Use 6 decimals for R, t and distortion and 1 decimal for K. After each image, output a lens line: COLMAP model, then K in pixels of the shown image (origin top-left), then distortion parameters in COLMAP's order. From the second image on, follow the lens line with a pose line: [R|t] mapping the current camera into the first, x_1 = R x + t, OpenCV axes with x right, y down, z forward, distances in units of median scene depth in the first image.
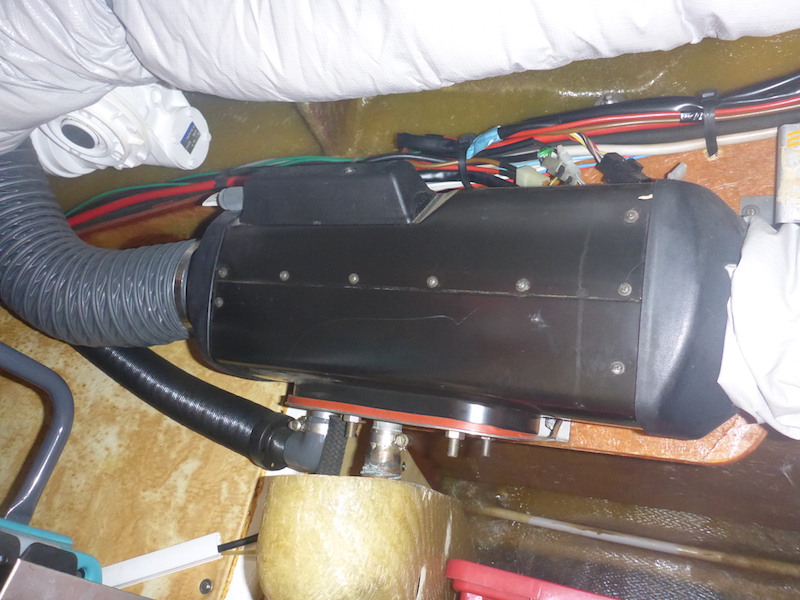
lens RADIAL K [[674.3, 0, 396.6], [0, 674.3, 296.2], [0, 0, 1]] dist [-0.016447, -0.006861]
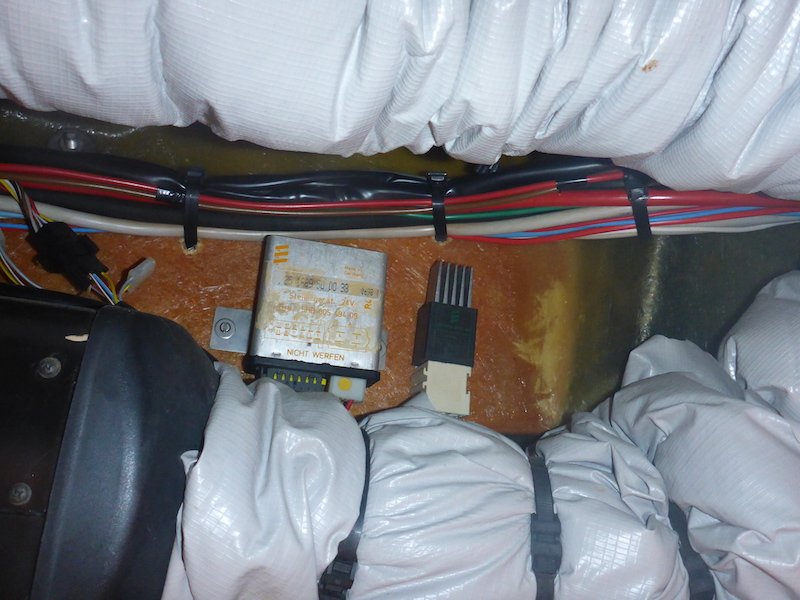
lens RADIAL K [[674.3, 0, 396.6], [0, 674.3, 296.2], [0, 0, 1]] dist [-0.016447, -0.006861]
pose [[0.730529, 0.111645, 0.673693, 0.108043], [-0.100566, 0.993377, -0.055572, -0.123932], [-0.675436, -0.027154, 0.736919, 0.223278]]
